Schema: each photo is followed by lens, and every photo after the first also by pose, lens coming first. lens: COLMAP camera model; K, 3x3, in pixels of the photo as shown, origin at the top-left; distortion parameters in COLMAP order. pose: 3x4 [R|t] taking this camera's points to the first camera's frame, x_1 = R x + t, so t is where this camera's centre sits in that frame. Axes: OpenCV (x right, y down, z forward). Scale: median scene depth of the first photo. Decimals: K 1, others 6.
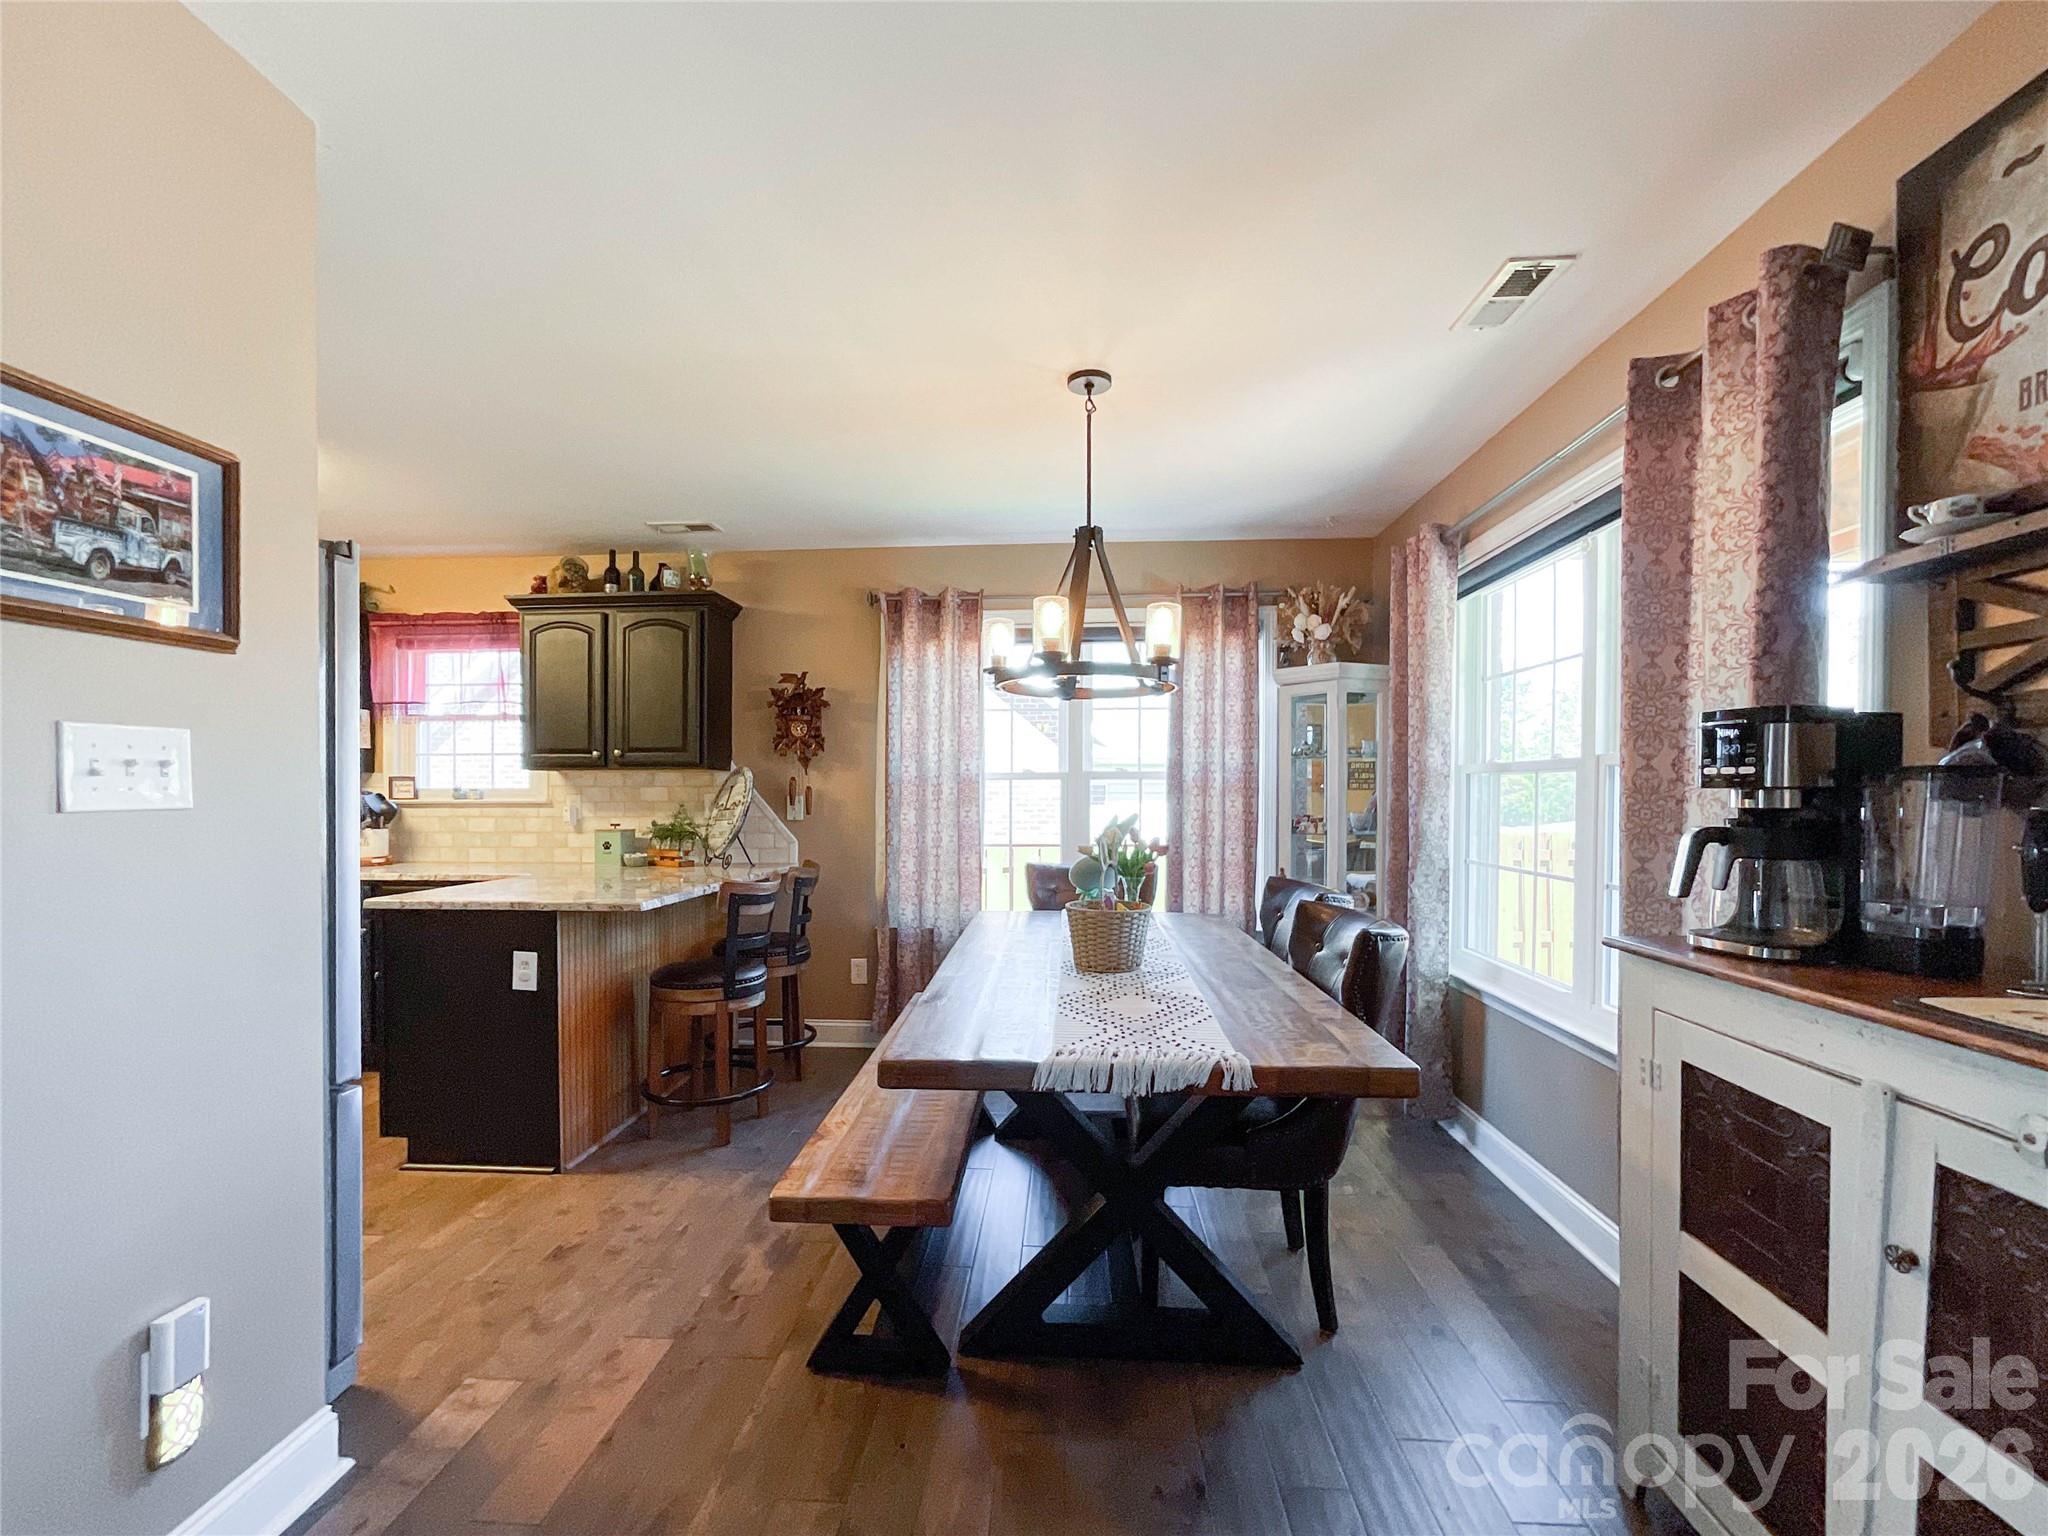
lens RADIAL K [[870.3, 0, 1015.7], [0, 870.3, 796.5], [0, 0, 1]] dist [-0.000445, 0.000343]
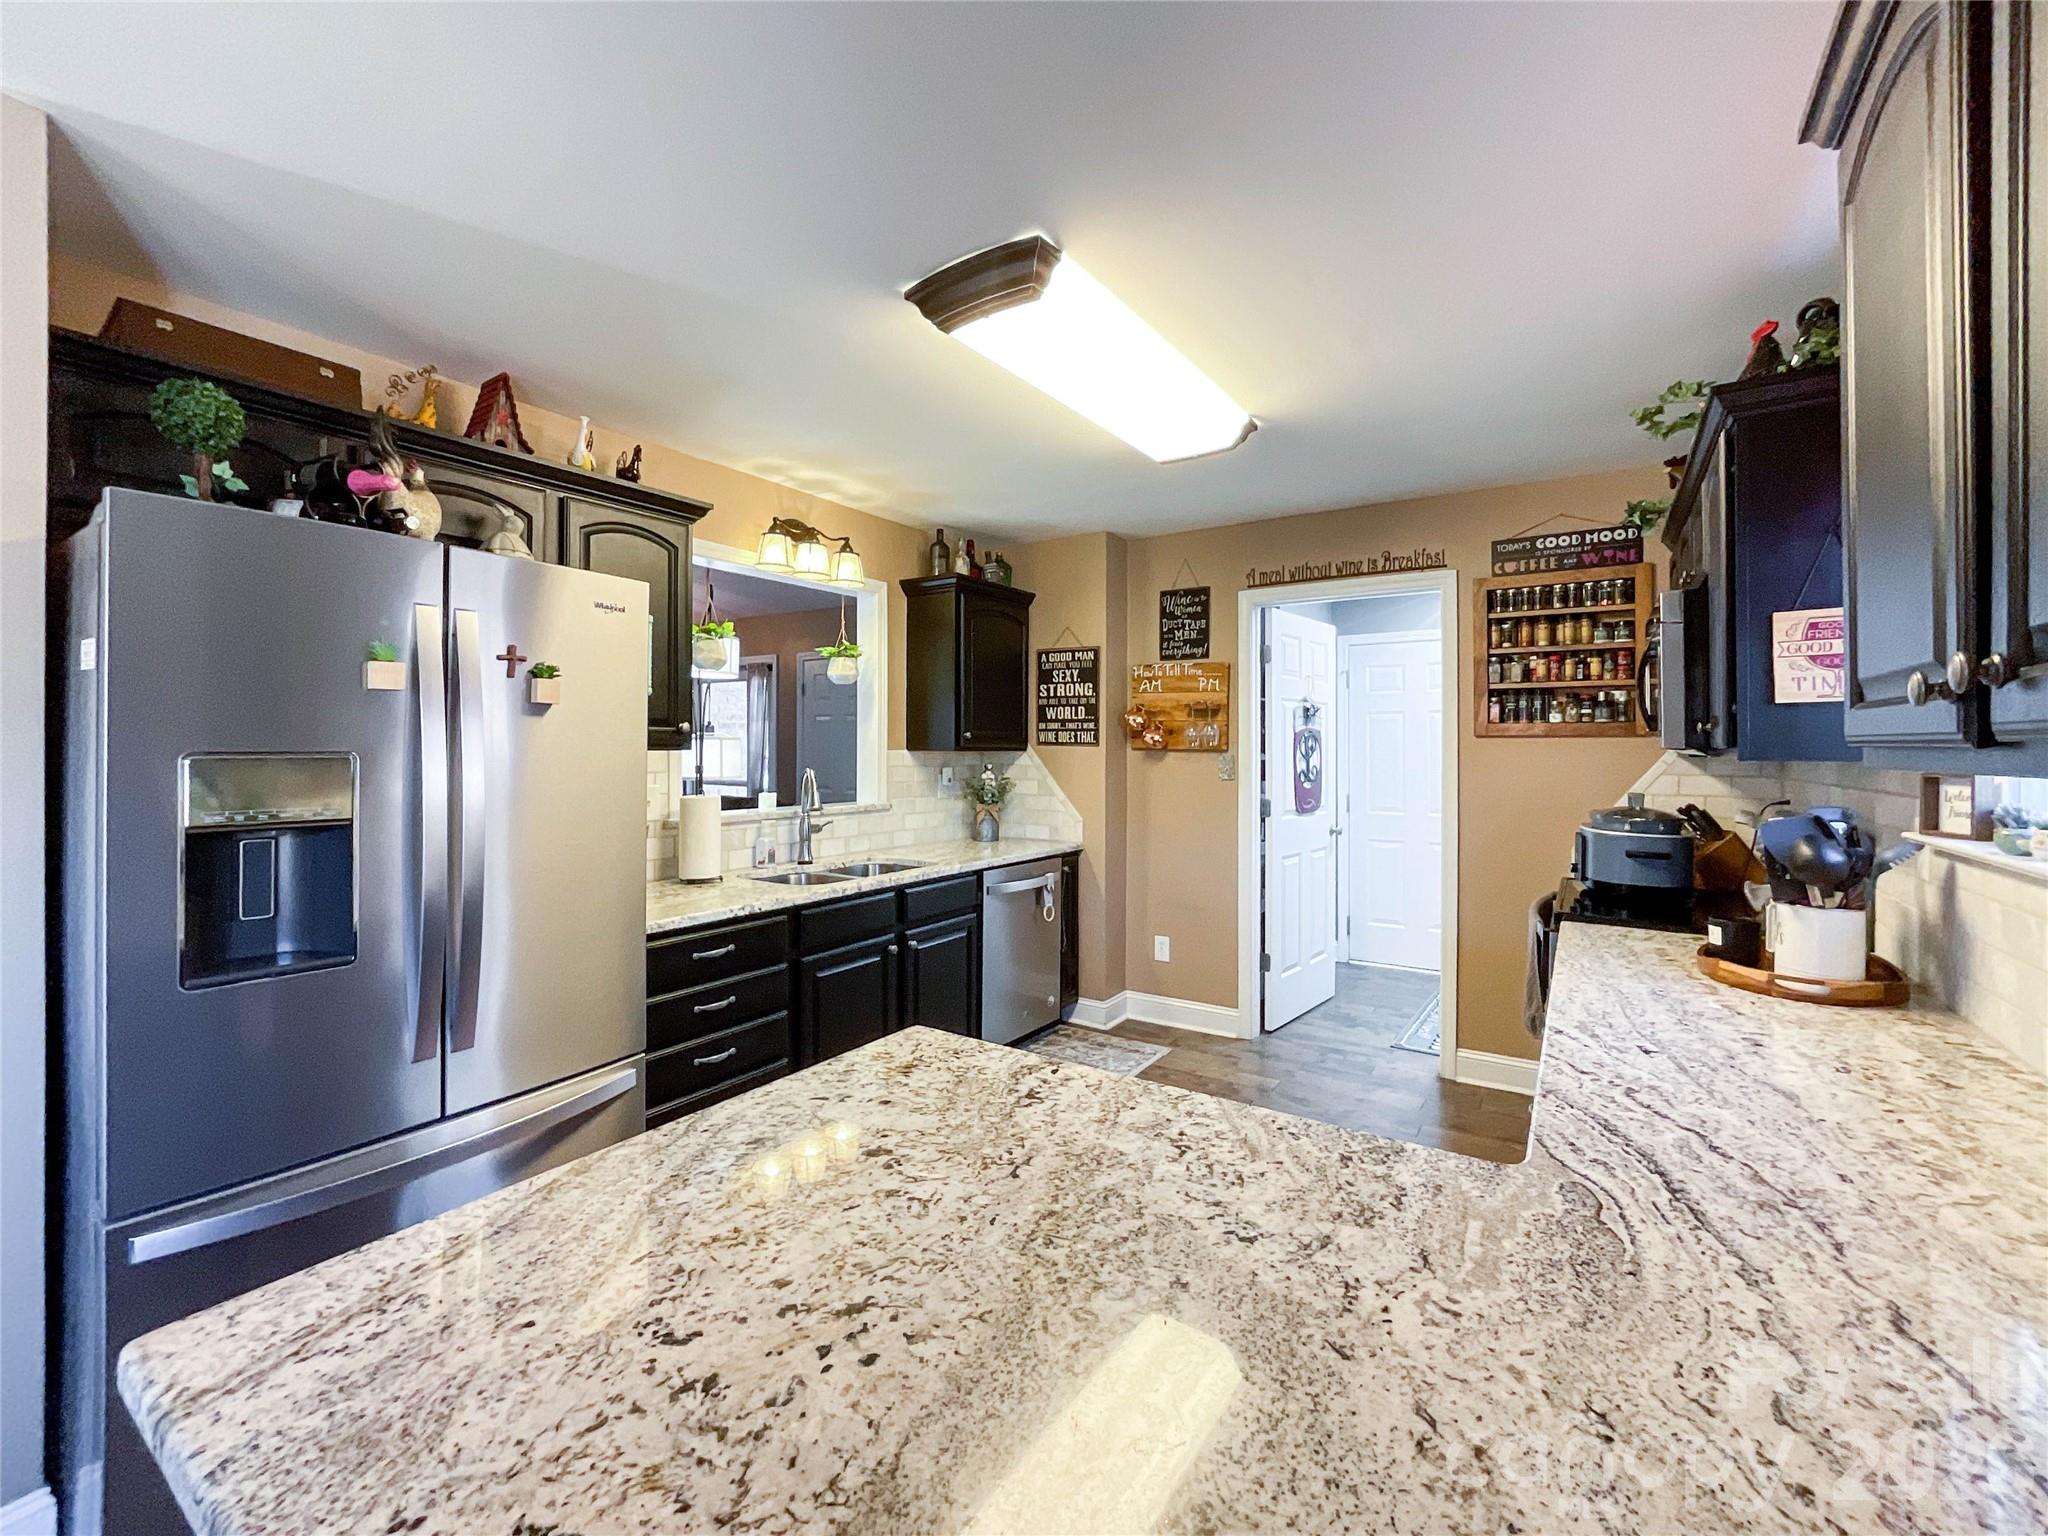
lens RADIAL K [[856.5, 0, 1027.2], [0, 856.5, 746.3], [0, 0, 1]] dist [-0.021564, 0.012646]
pose [[-0.491662, -0.000350, -0.870786, -0.226470], [-0.005671, 0.999980, 0.002800, -0.036559], [0.870768, 0.006315, -0.491654, 0.915378]]
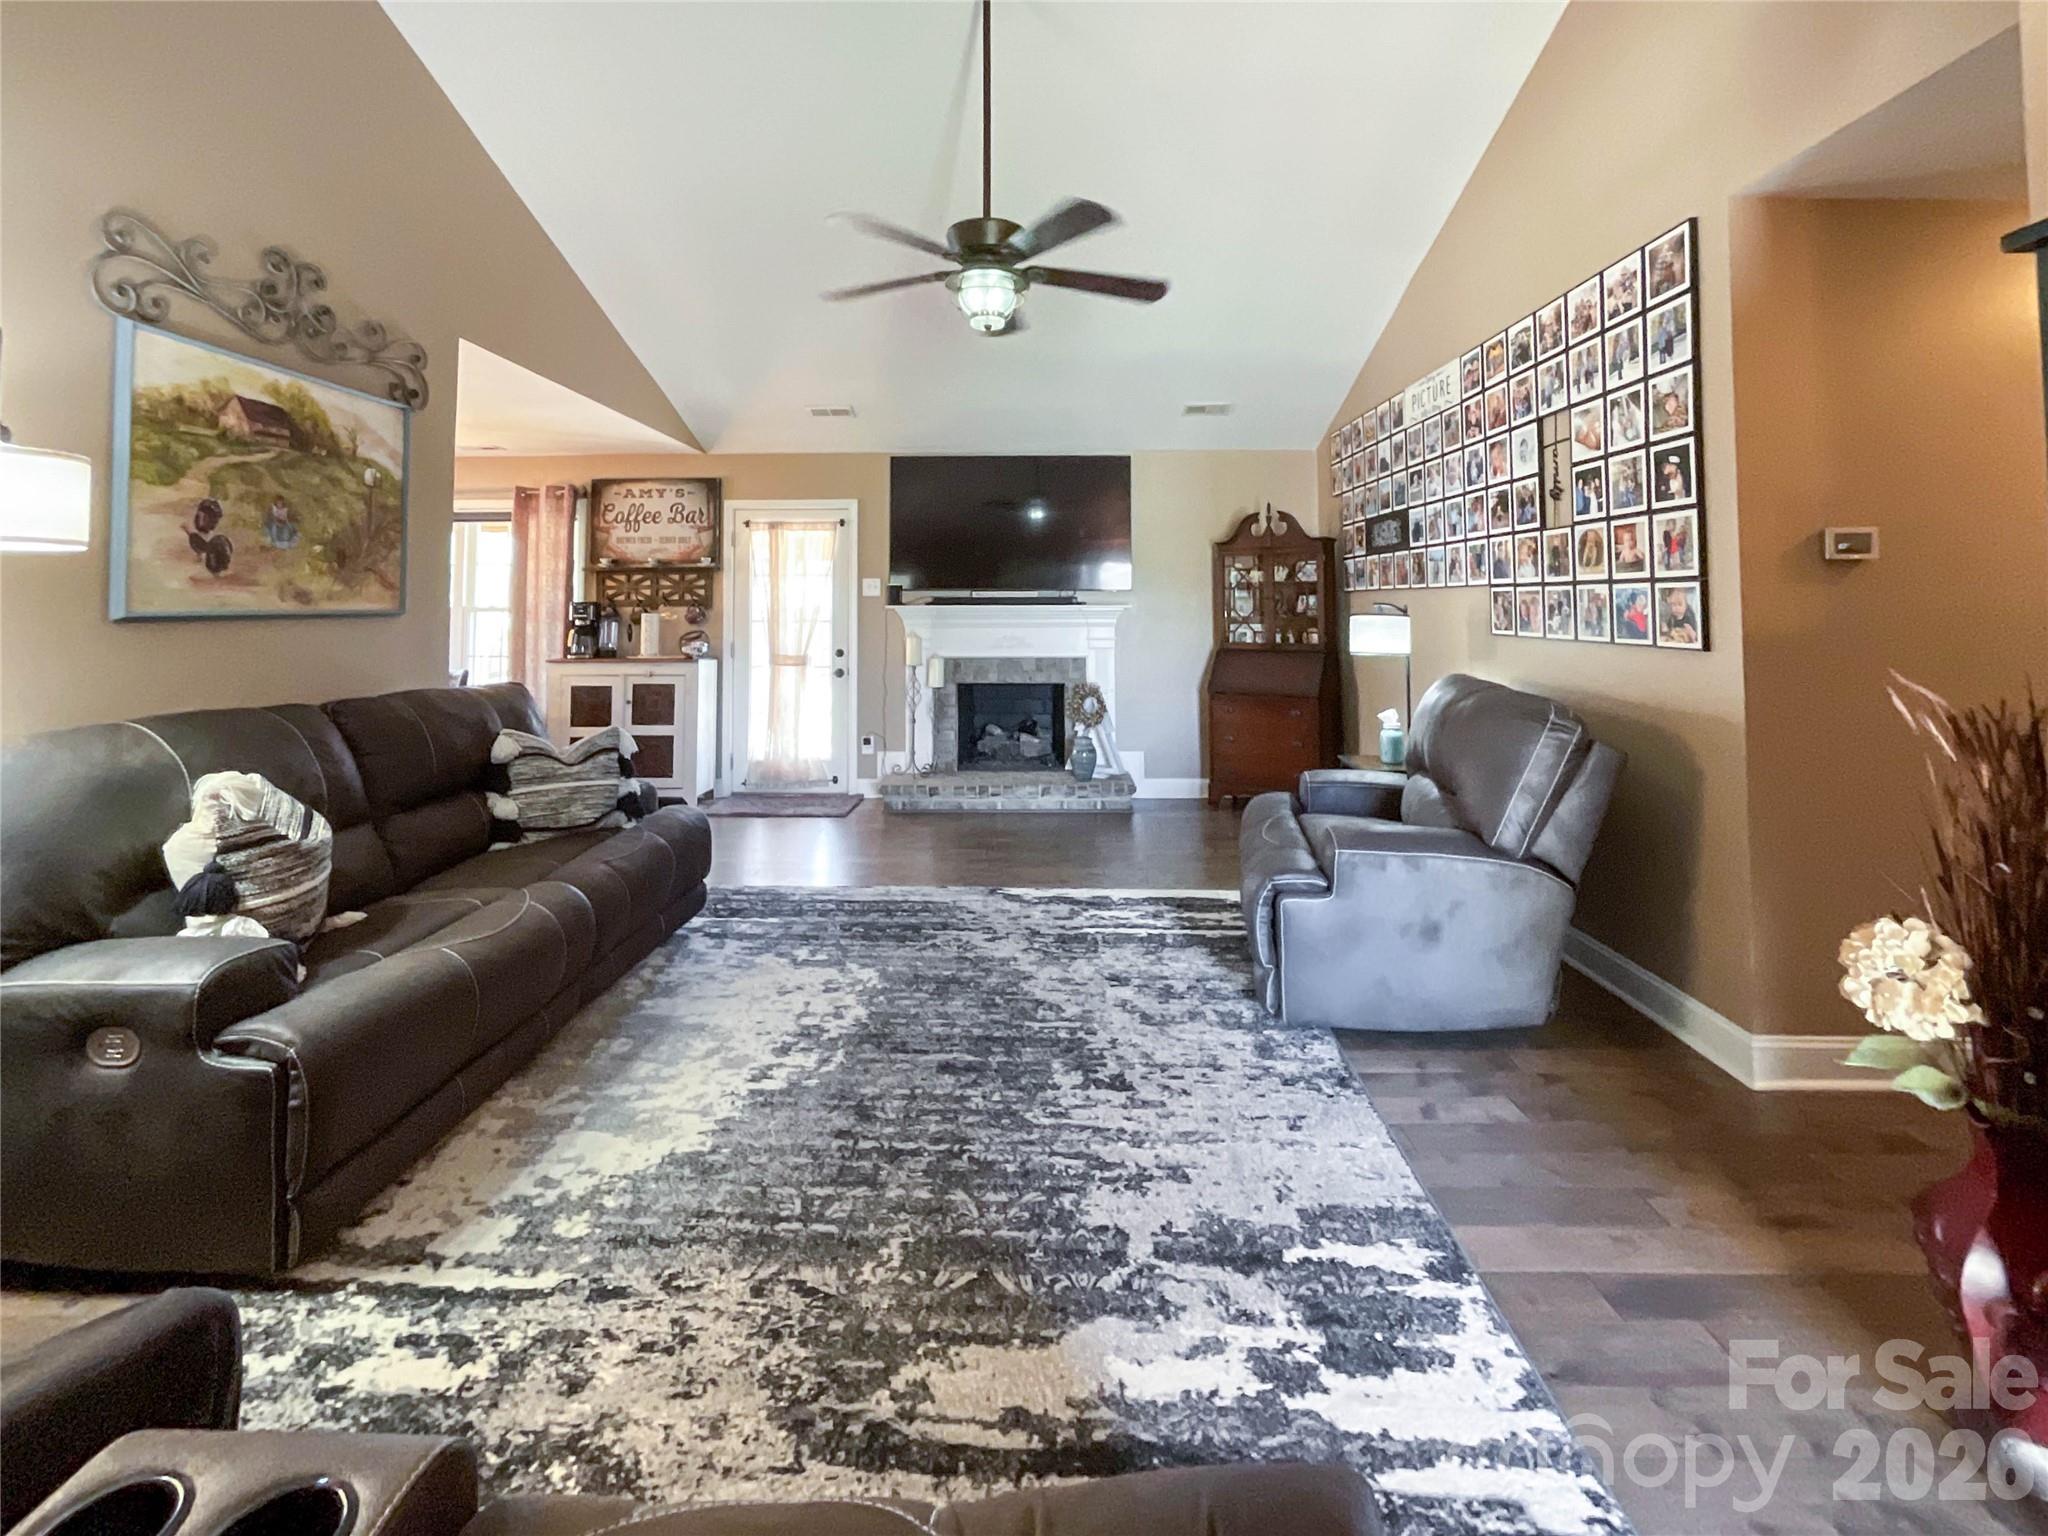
lens RADIAL K [[917.4, 0, 1014.7], [0, 917.4, 558.5], [0, 0, 1]] dist [-0.019878, 0.008202]
pose [[-0.041567, 0.058028, 0.997449, -1.293659], [0.009853, 0.998287, -0.057666, -0.010879], [-0.999087, 0.007431, -0.042067, -0.327573]]
